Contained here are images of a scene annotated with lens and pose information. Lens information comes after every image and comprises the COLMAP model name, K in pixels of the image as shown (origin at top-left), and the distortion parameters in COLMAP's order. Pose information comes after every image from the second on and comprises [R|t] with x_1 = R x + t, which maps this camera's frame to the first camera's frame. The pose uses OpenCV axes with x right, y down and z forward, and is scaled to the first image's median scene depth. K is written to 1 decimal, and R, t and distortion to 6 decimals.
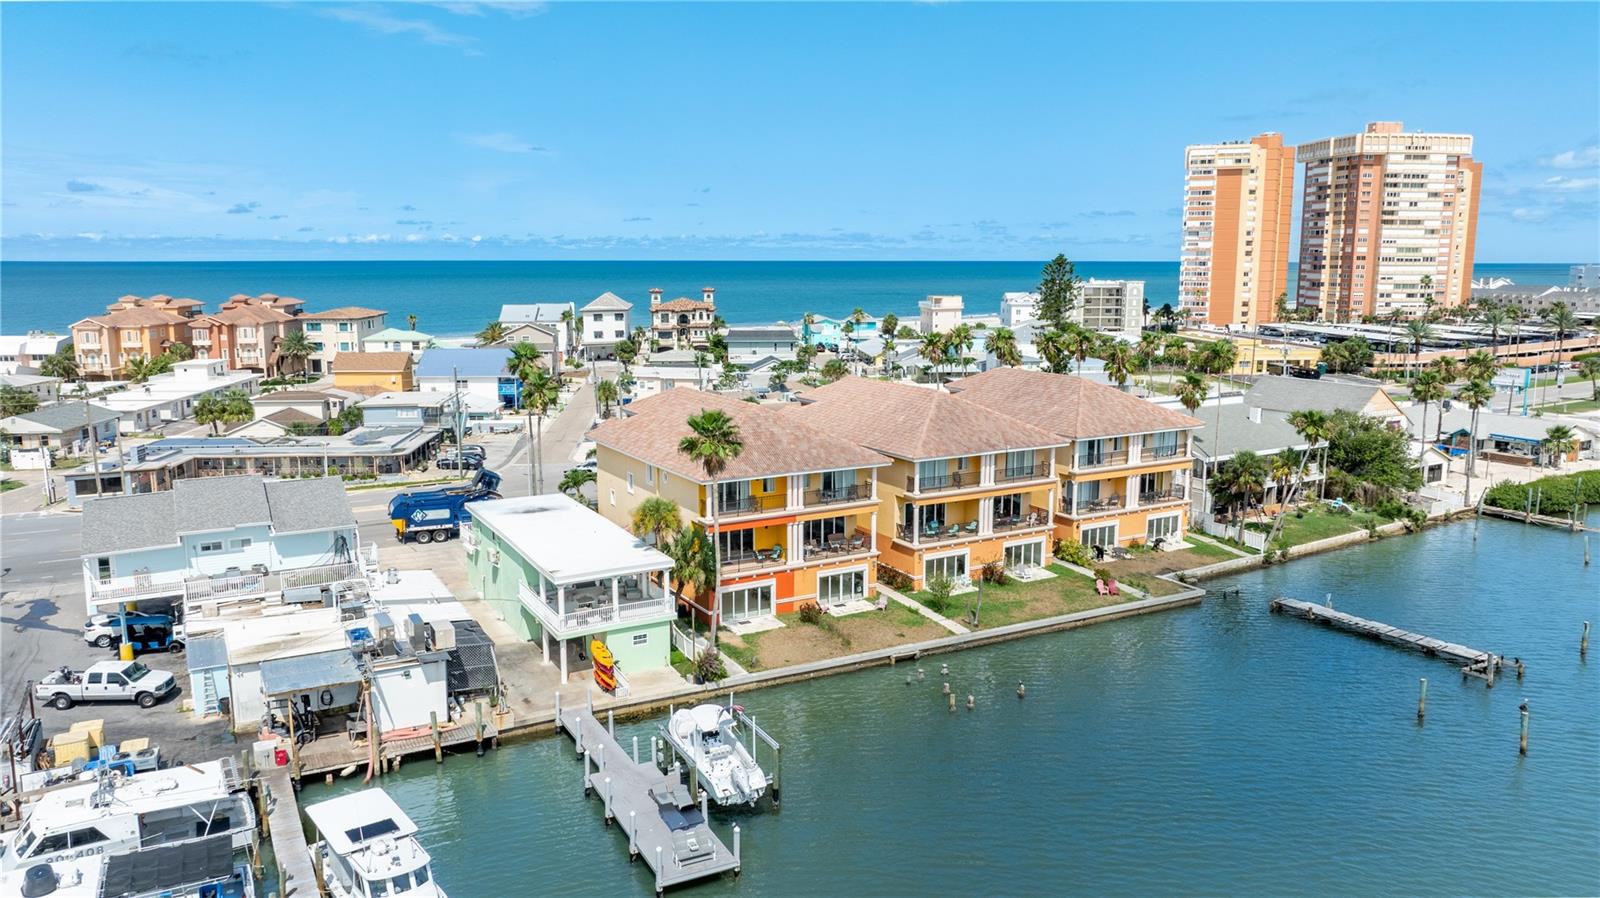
lens RADIAL K [[1122.5, 0, 805.5], [0, 1122.5, 465.8], [0, 0, 1]] dist [-0.026171, 0.008598]
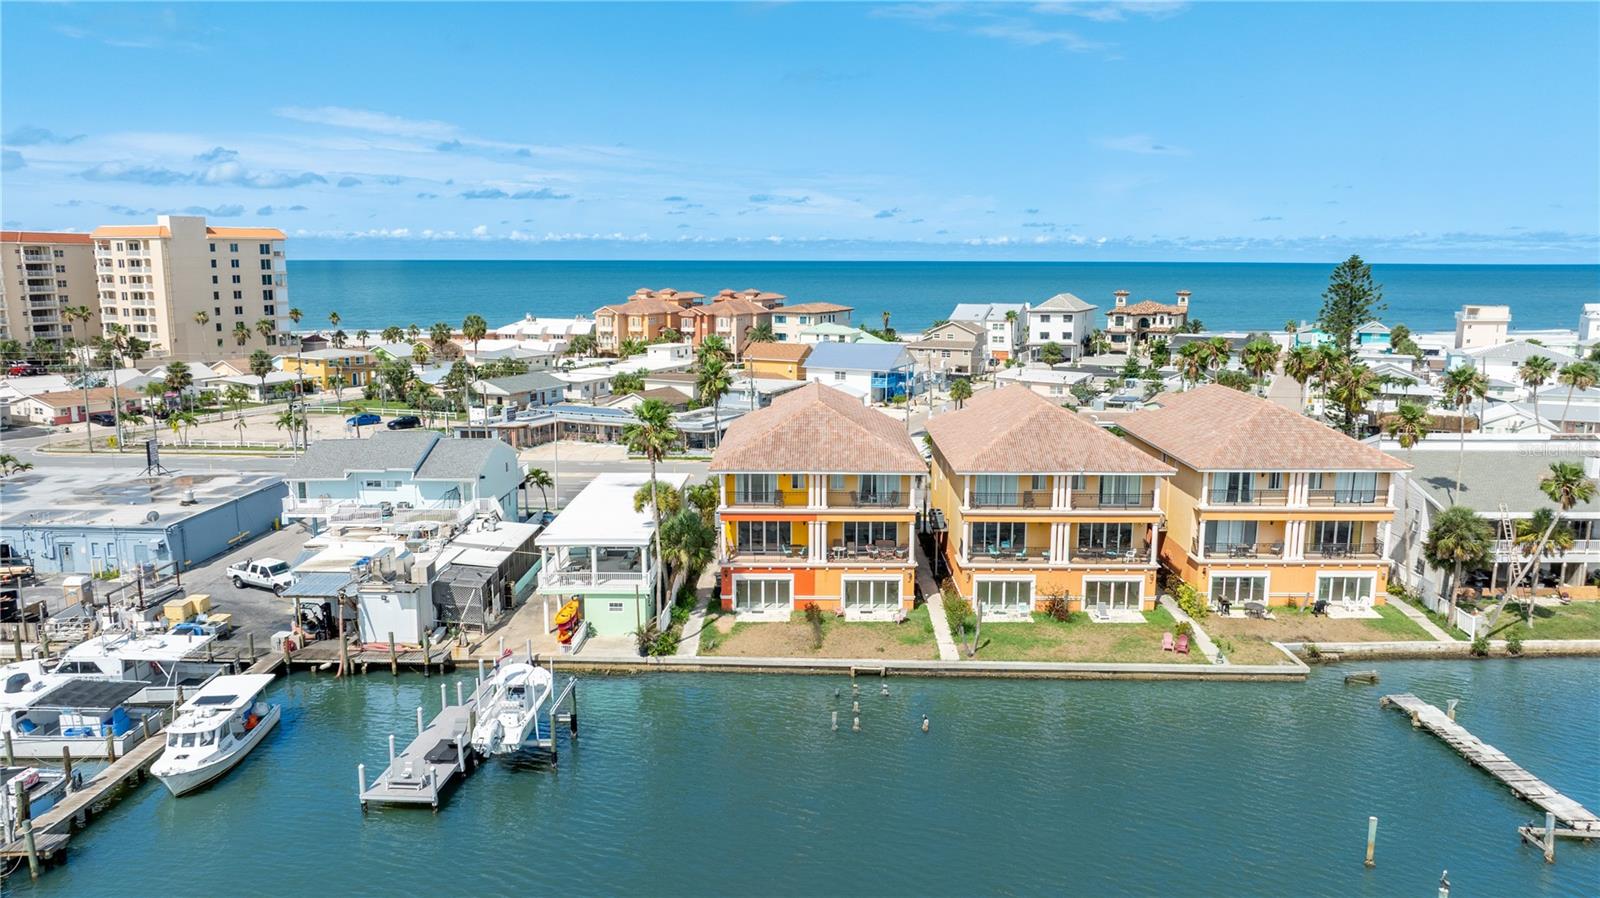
lens RADIAL K [[1122.5, 0, 809.2], [0, 1122.5, 437.0], [0, 0, 1]] dist [-0.026171, 0.008598]
pose [[0.862813, 0.079654, -0.499209, 0.395282], [-0.092601, 0.995703, -0.001173, -0.018814], [0.496970, 0.047239, 0.866481, 0.101878]]
